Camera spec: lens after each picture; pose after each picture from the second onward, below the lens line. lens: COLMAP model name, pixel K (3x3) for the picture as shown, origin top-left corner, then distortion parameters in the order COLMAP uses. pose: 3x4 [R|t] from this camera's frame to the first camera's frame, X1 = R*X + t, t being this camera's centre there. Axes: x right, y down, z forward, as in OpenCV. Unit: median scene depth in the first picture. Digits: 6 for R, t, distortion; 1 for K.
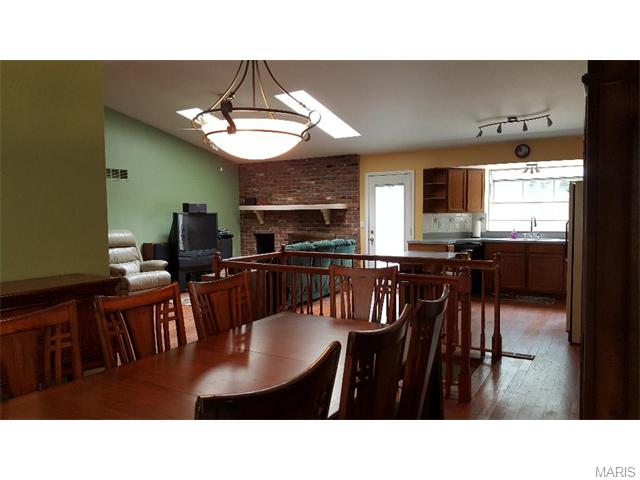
lens RADIAL K [[470.1, 0, 314.7], [0, 470.1, 242.6], [0, 0, 1]] dist [0.107081, -0.207013]
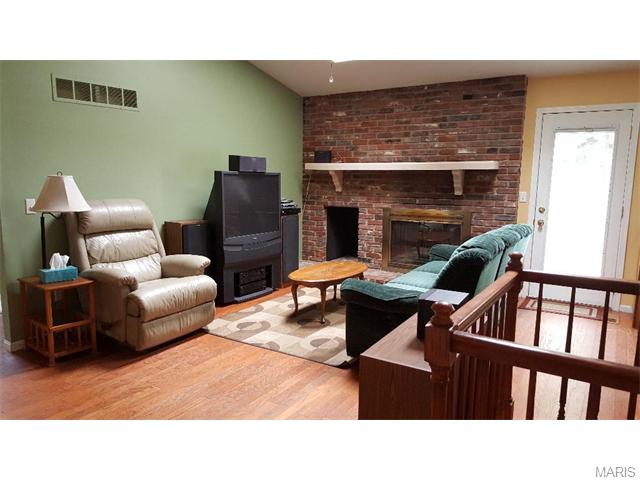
lens RADIAL K [[479.3, 0, 305.0], [0, 479.3, 246.3], [0, 0, 1]] dist [0.063888, -0.122329]
pose [[0.999176, 0.024660, -0.032228, -0.152166], [-0.021984, 0.996479, 0.080903, -0.019286], [0.034110, -0.080128, 0.996201, 0.373156]]
